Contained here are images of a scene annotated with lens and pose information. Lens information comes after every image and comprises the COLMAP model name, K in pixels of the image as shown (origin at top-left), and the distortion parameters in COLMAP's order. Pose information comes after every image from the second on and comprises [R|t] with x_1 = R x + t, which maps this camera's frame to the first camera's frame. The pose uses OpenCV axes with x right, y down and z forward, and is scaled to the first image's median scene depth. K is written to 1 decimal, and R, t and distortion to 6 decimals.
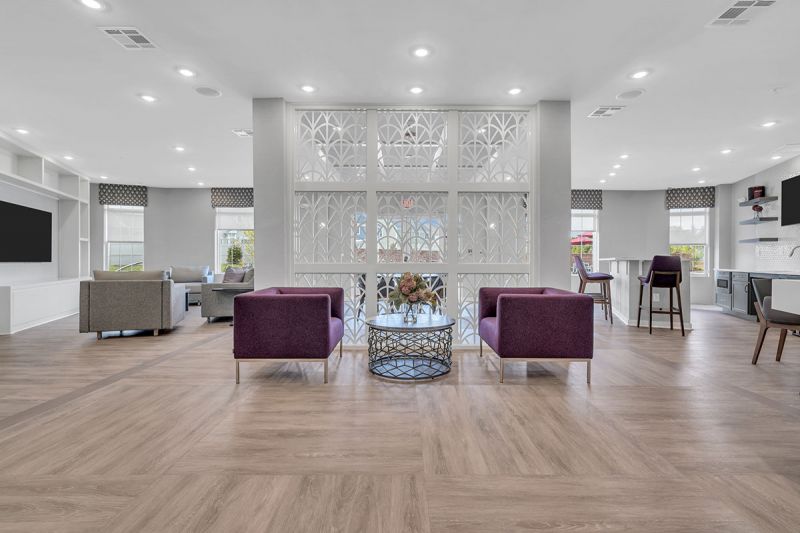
lens RADIAL K [[369.3, 0, 402.9], [0, 369.3, 262.2], [0, 0, 1]] dist [0.000196, 0.000146]
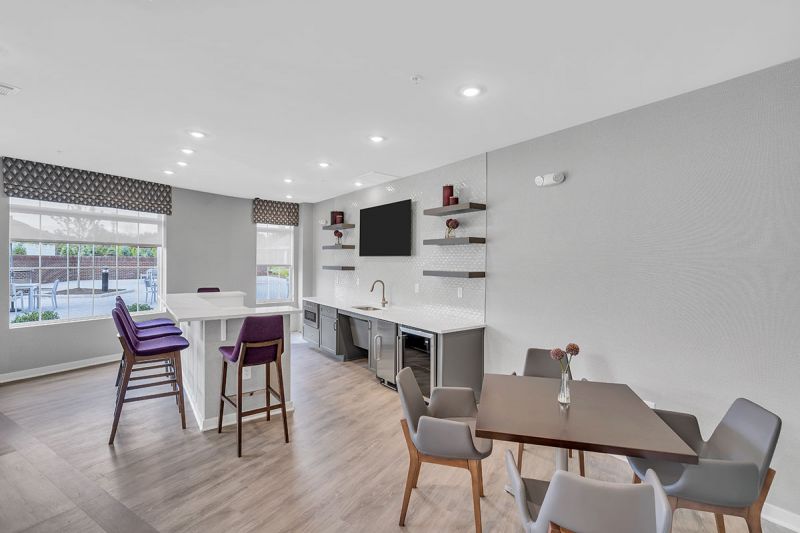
lens RADIAL K [[363.1, 0, 400.0], [0, 363.1, 266.5], [0, 0, 1]] dist [-0.000824, -0.000034]
pose [[0.521721, -0.010981, 0.853046, 0.249309], [-0.006876, 0.999831, 0.017077, -0.081743], [-0.853089, -0.014775, 0.521557, 0.384776]]
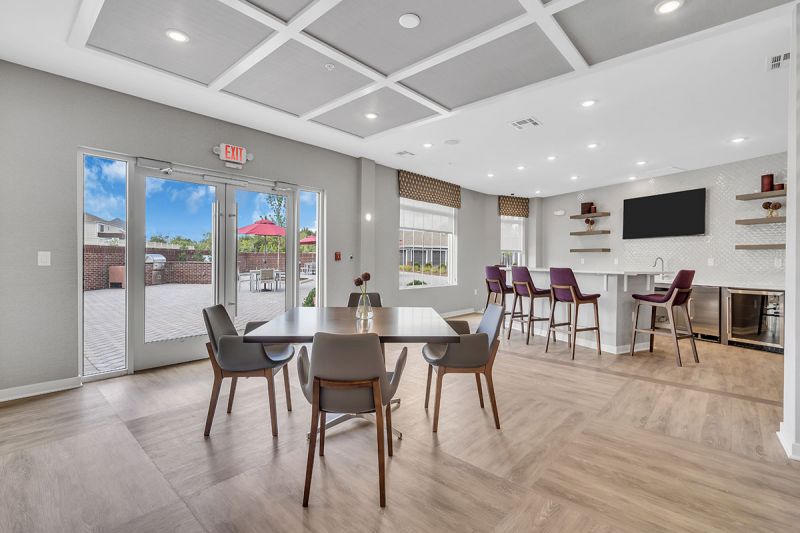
lens RADIAL K [[369.3, 0, 402.9], [0, 369.3, 262.2], [0, 0, 1]] dist [0.000196, 0.000146]
pose [[0.657051, -0.002203, 0.753843, -0.265658], [-0.002043, 0.999987, 0.004703, -0.028474], [-0.753843, -0.004630, 0.657038, 0.711112]]
